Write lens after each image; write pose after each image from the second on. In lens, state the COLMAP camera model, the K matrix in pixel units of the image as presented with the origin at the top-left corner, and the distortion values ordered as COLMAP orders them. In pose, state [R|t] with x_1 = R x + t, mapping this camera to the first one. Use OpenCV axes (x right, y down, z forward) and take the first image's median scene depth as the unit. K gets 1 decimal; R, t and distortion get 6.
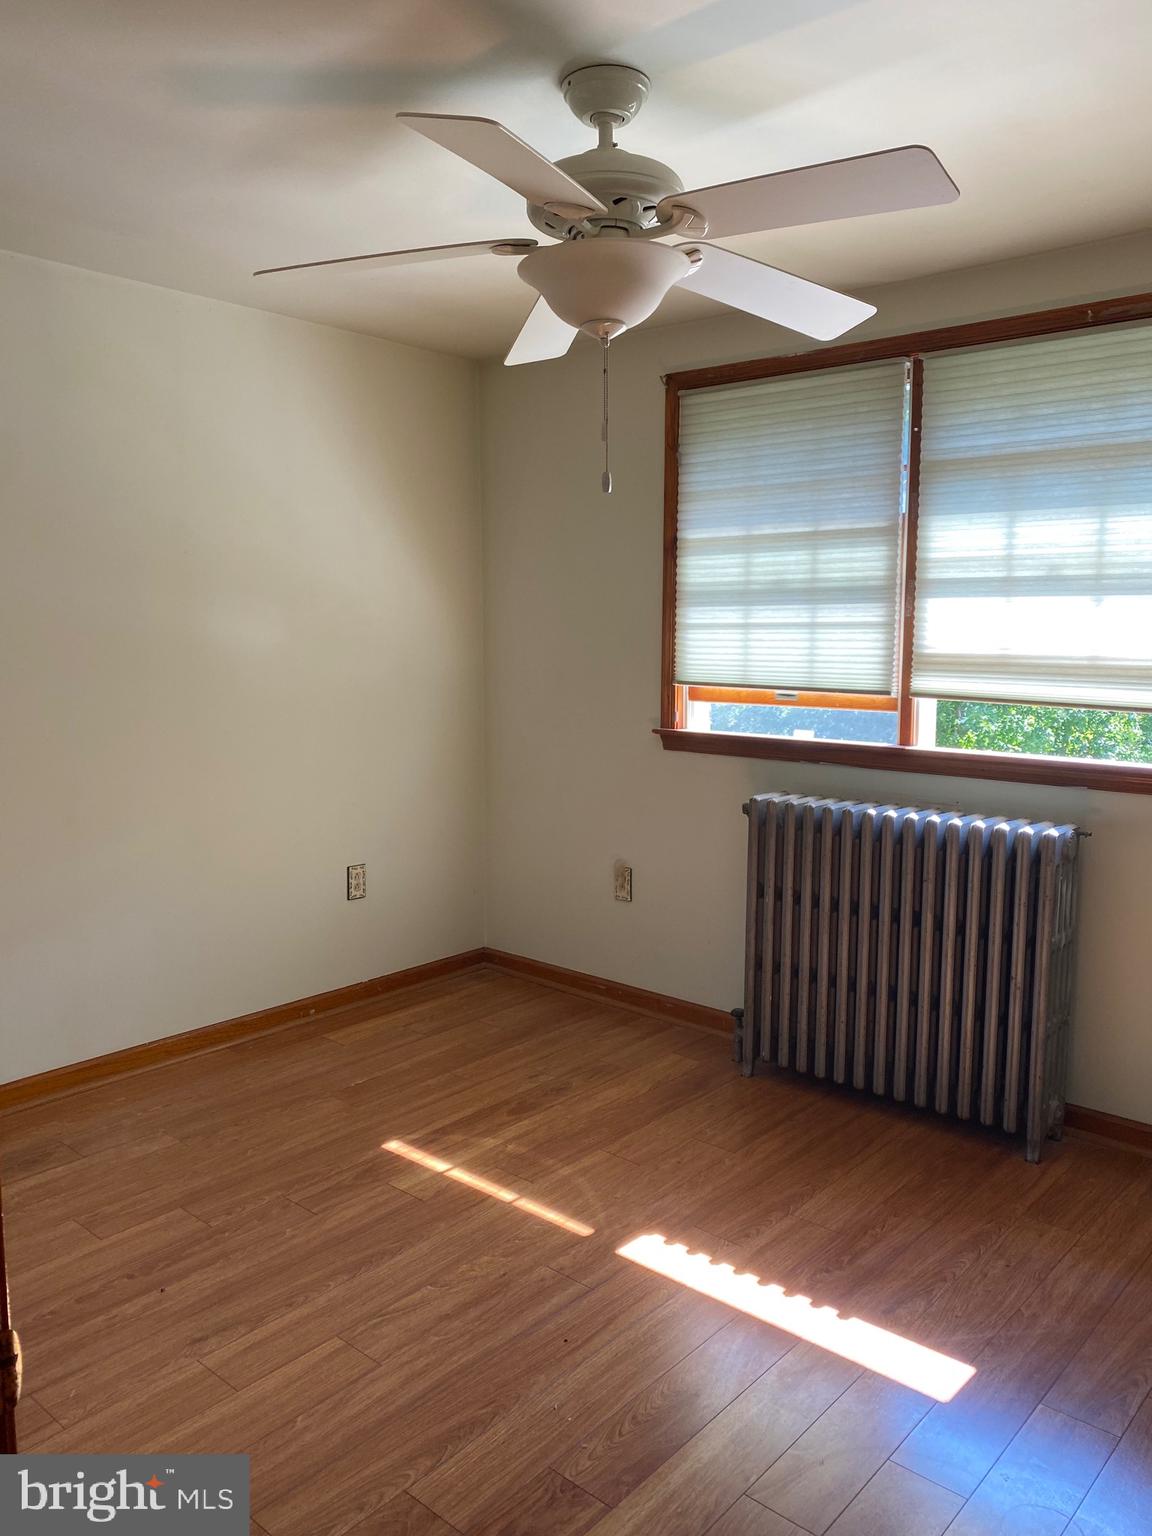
lens RADIAL K [[1154.9, 0, 577.3], [0, 1154.9, 776.3], [0, 0, 1]] dist [0.043211, -0.087468]
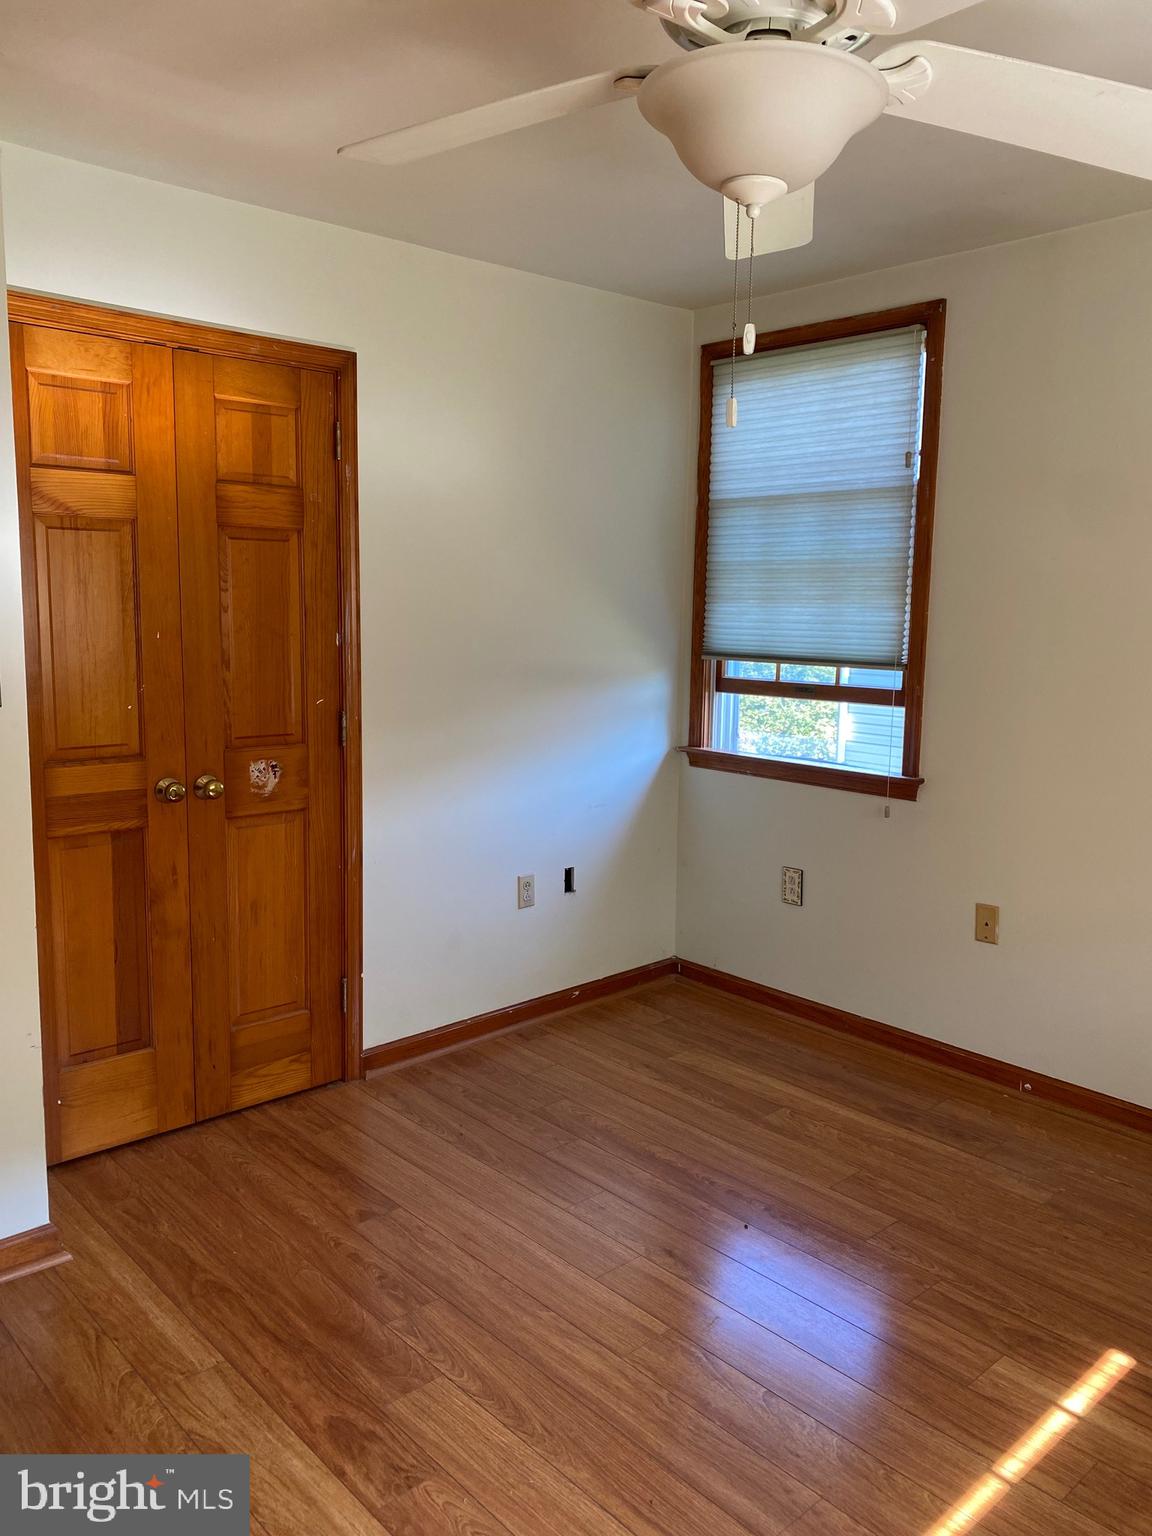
lens RADIAL K [[1165.8, 0, 513.1], [0, 1165.8, 766.0], [0, 0, 1]] dist [0.074234, -0.094832]
pose [[-0.151442, 0.133677, -0.979386, 0.590557], [-0.135899, 0.978589, 0.154582, -0.092404], [0.979080, 0.156508, -0.130032, 0.762791]]
